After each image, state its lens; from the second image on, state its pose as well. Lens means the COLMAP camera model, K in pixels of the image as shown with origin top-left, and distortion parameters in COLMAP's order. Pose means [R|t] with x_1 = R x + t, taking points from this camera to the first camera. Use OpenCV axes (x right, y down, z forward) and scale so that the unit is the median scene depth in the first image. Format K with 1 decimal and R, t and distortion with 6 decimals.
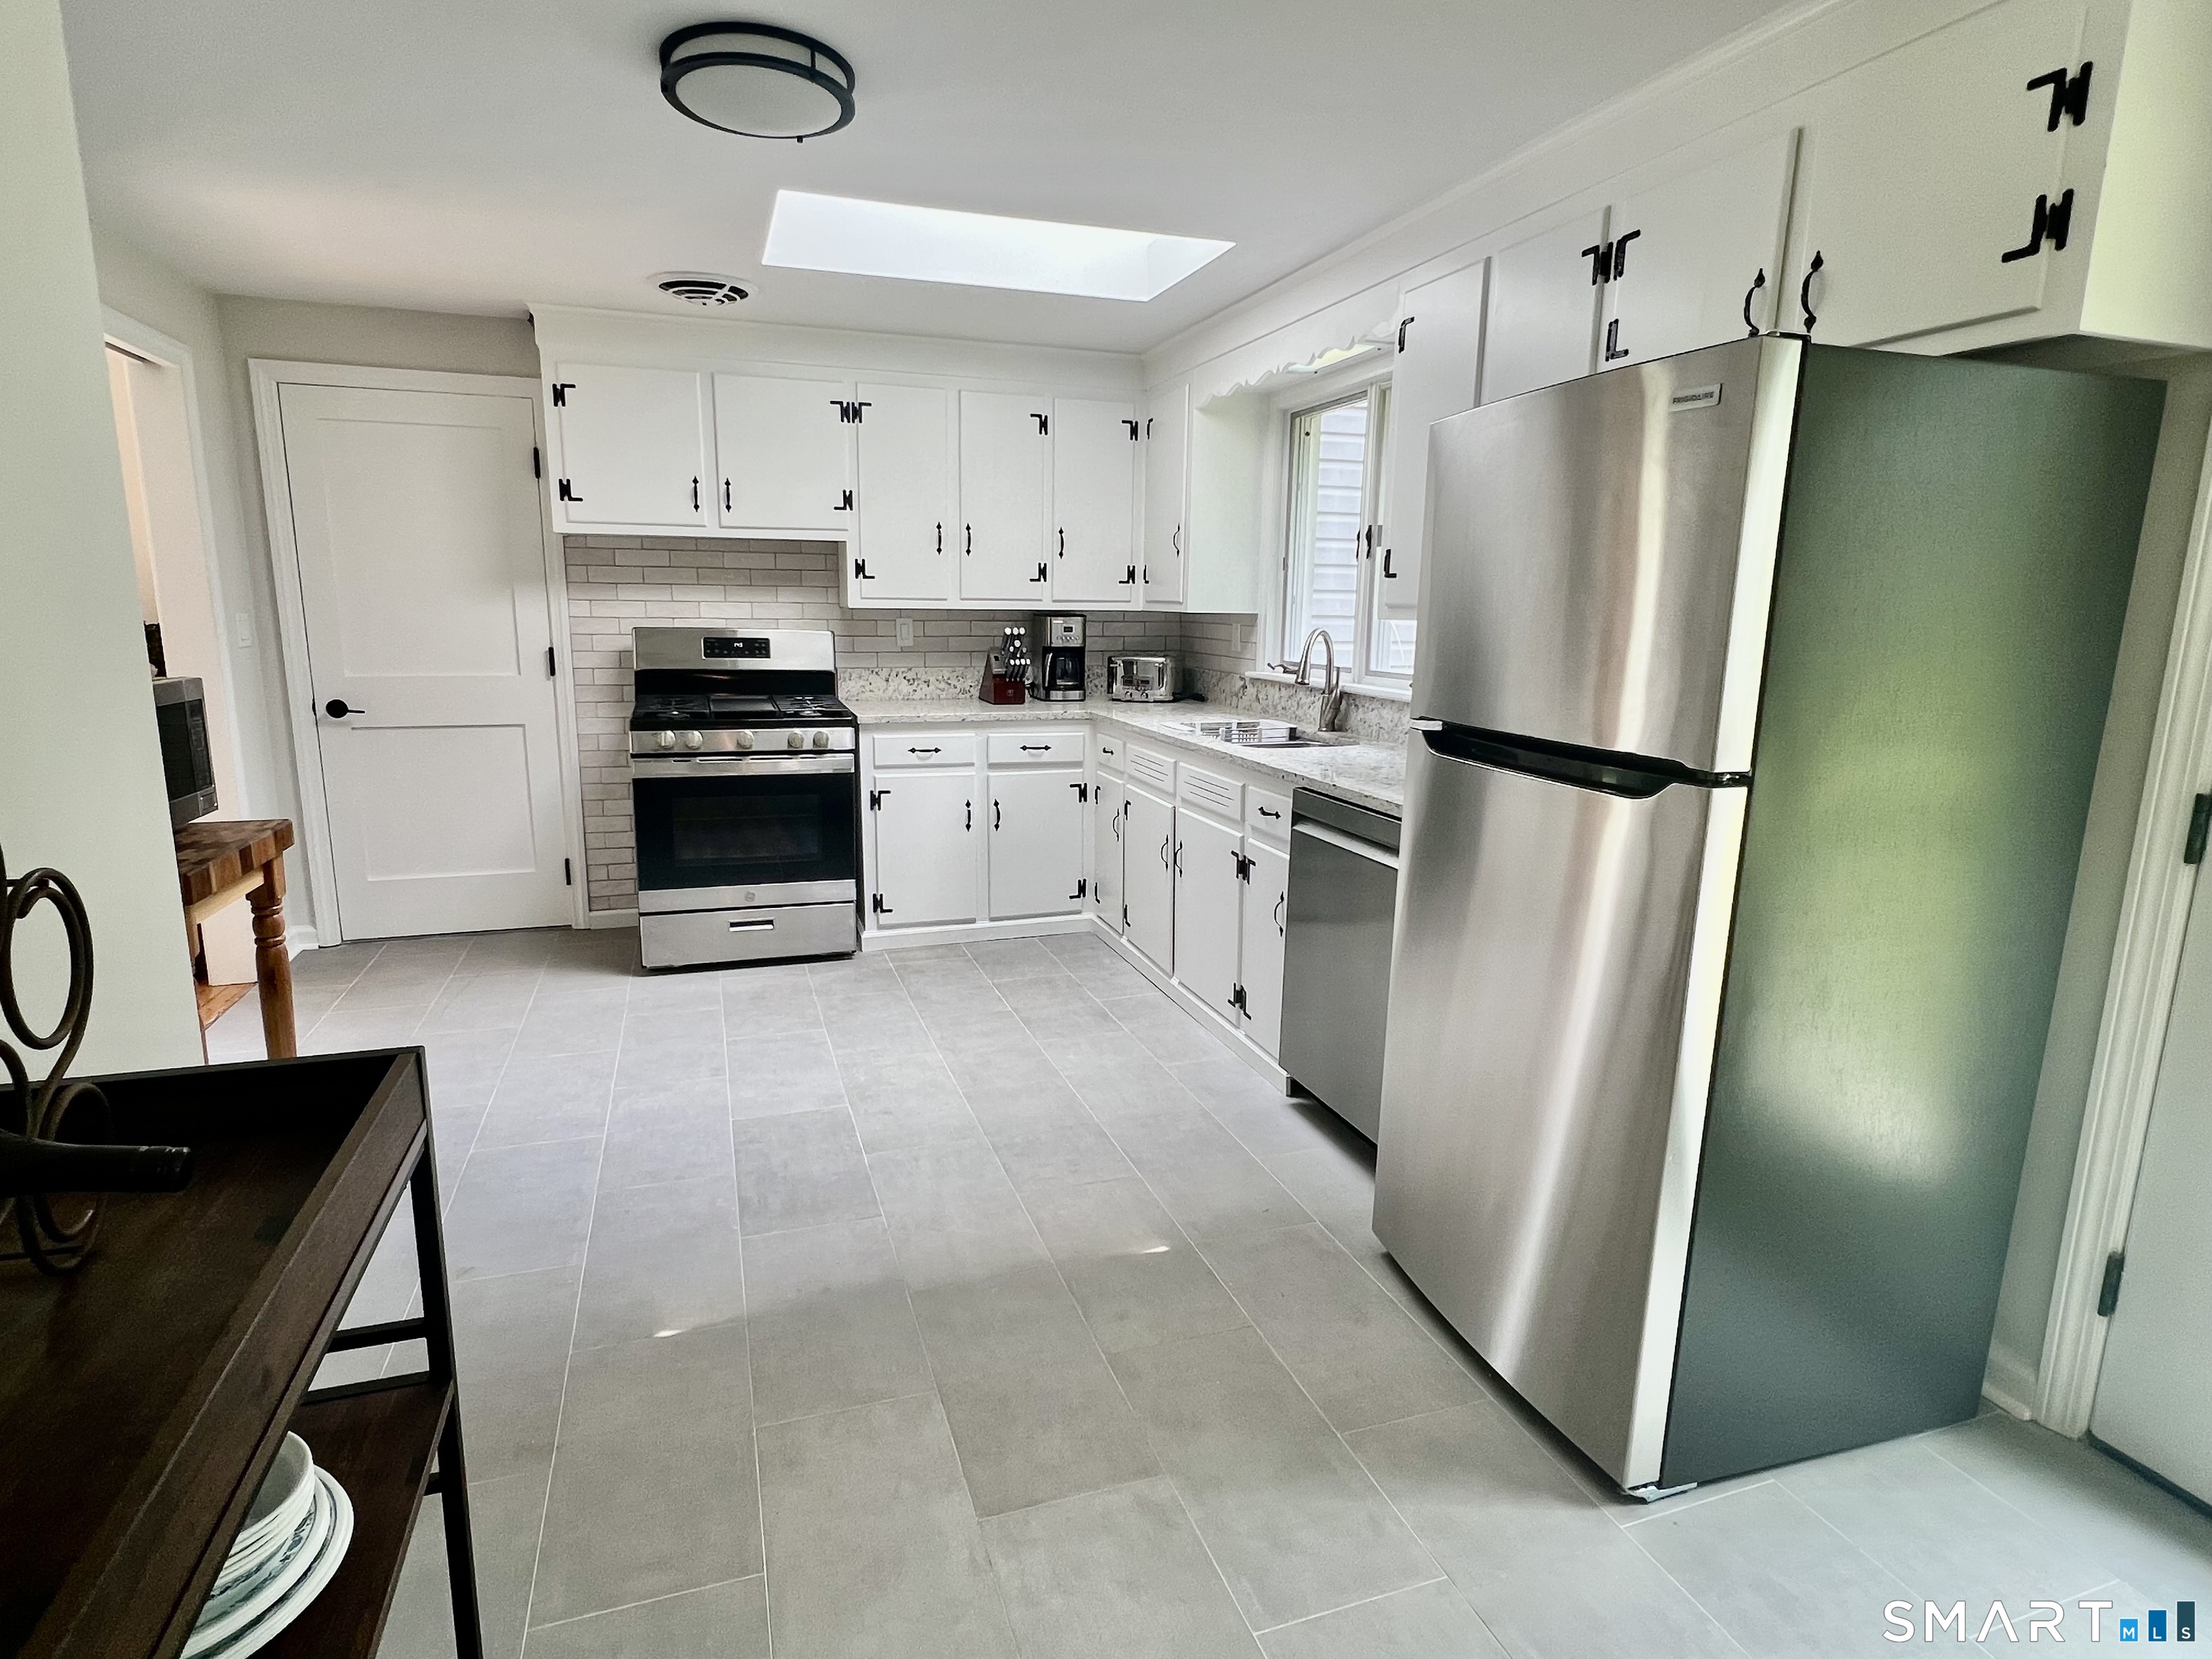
lens RADIAL K [[1171.1, 0, 1106.0], [0, 1171.1, 829.5], [0, 0, 1]] dist [0.001248, 0.000221]
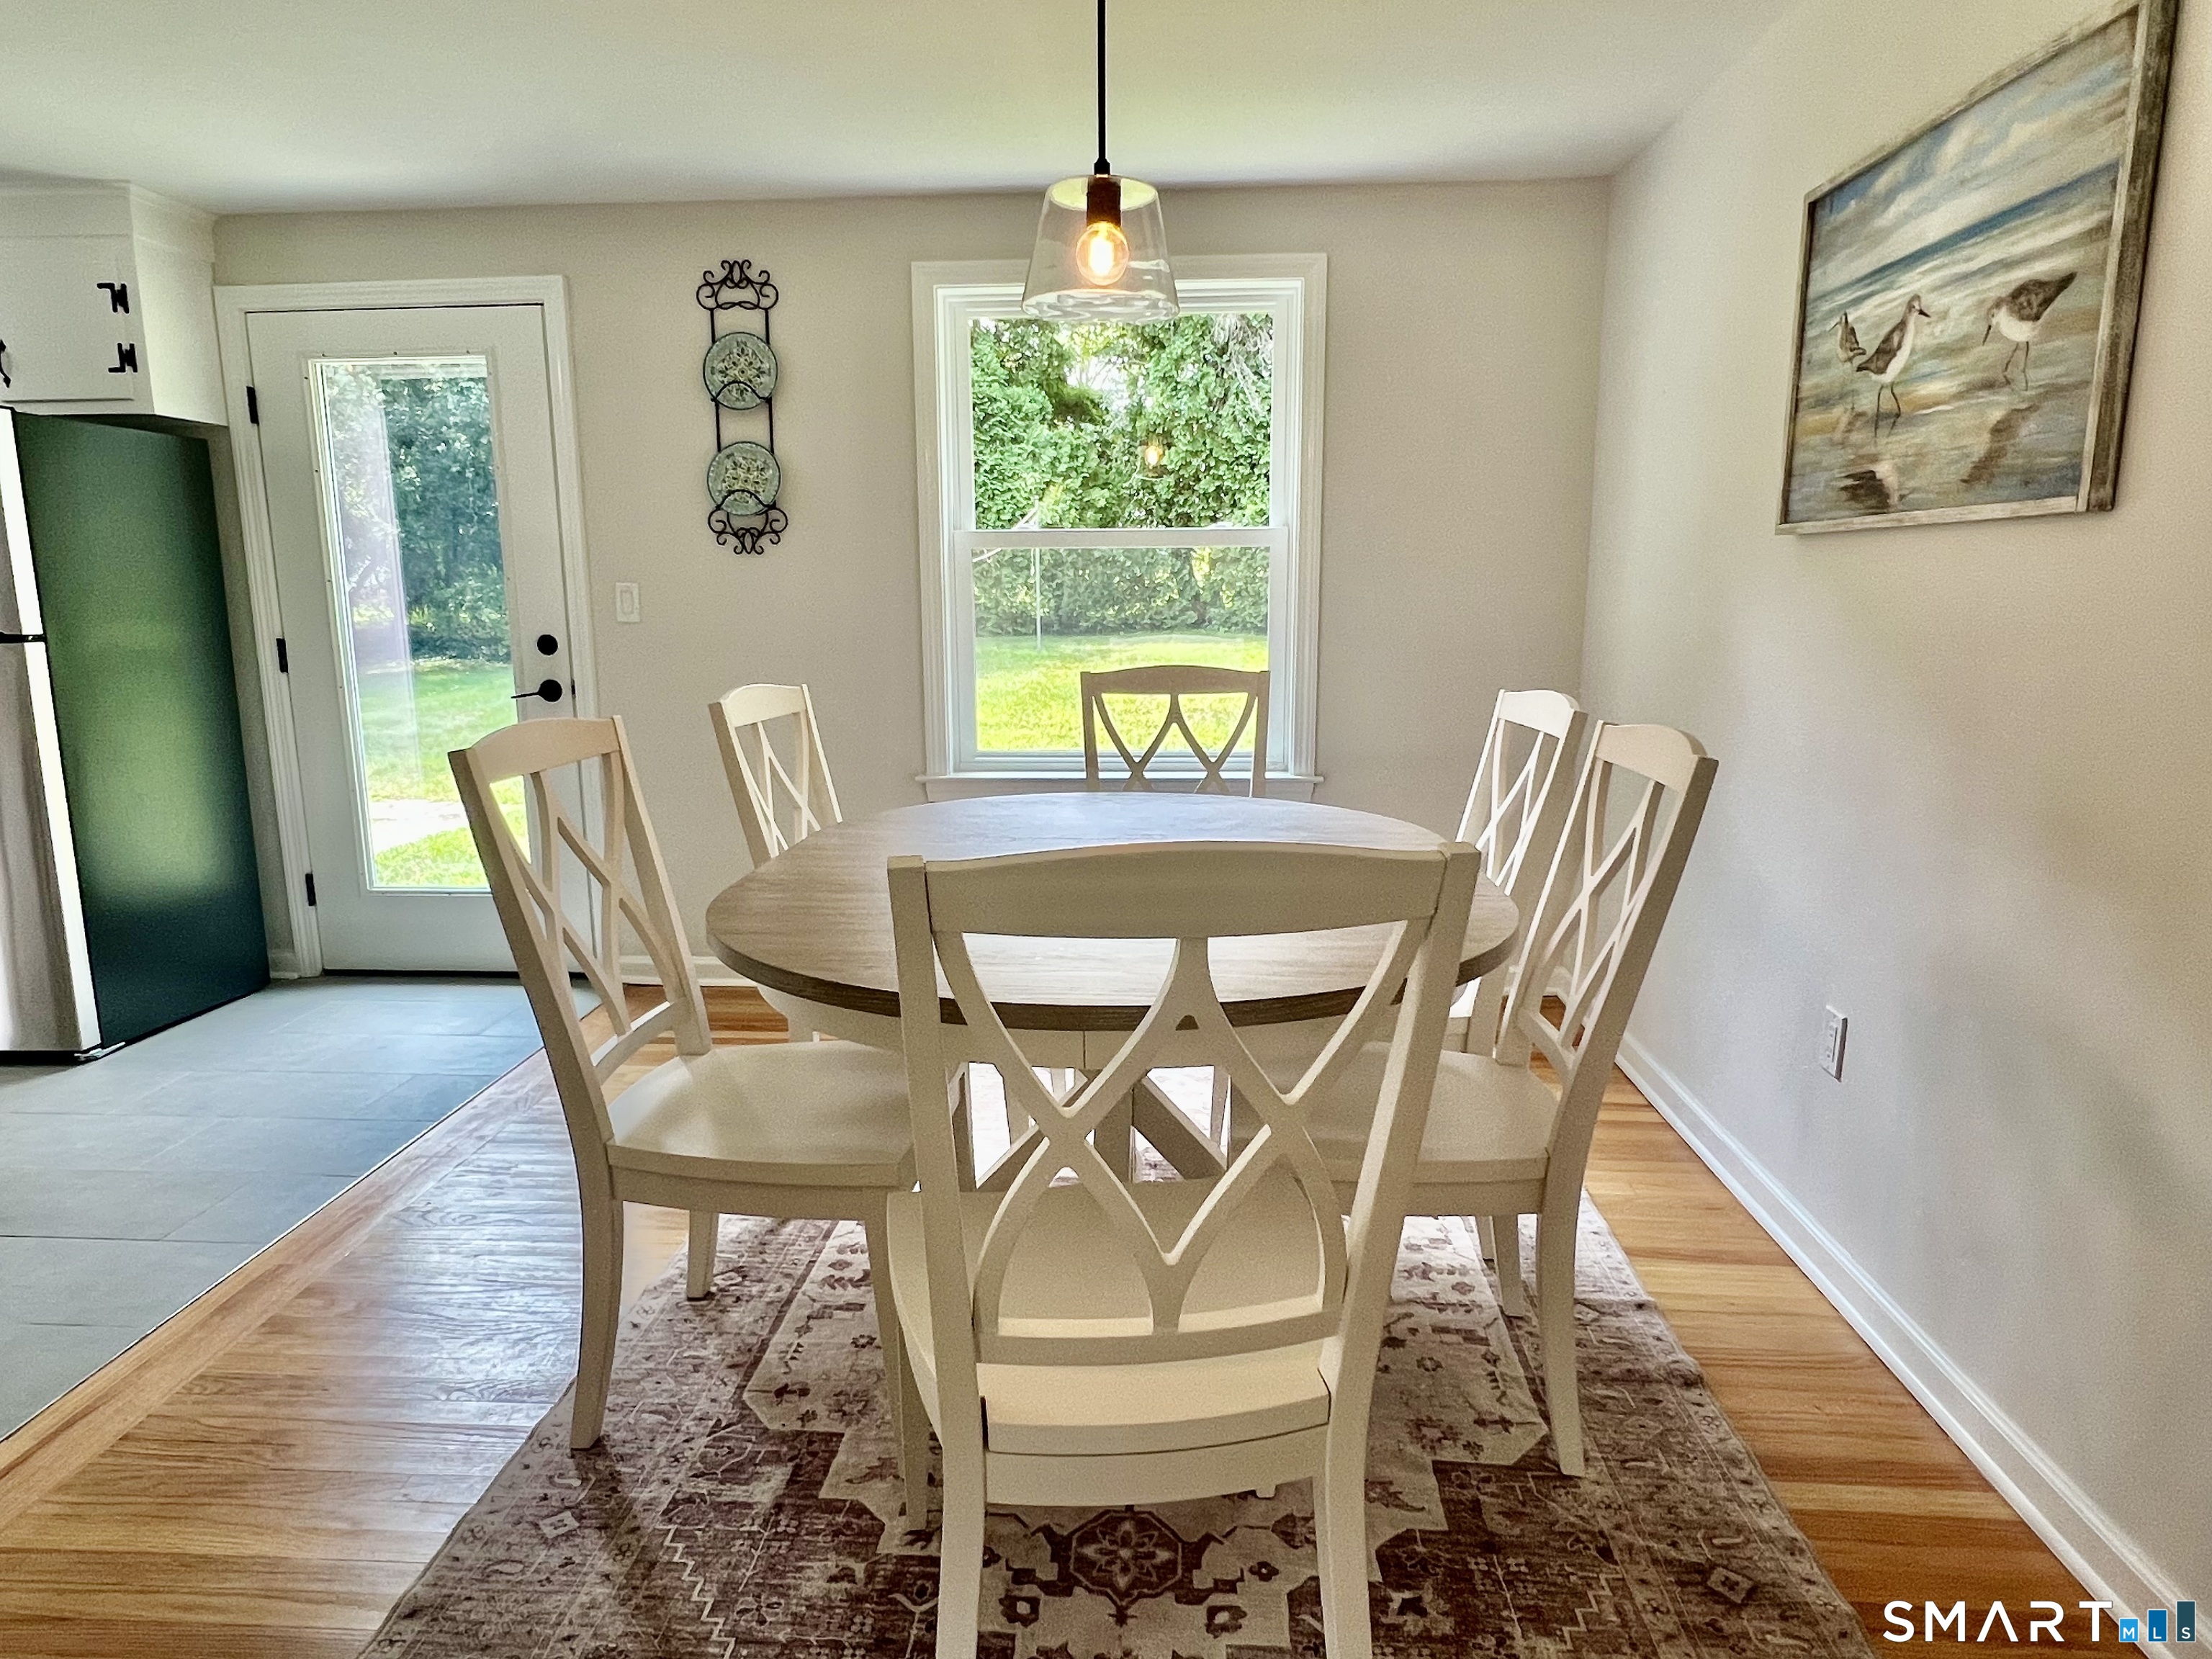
lens RADIAL K [[1358.3, 0, 1094.3], [0, 1358.3, 841.8], [0, 0, 1]] dist [-0.003992, -0.001773]
pose [[0.387440, -0.189006, 0.902312, -0.302583], [0.188953, 0.974259, 0.122943, 0.120784], [-0.902323, 0.122862, 0.413181, -0.508499]]
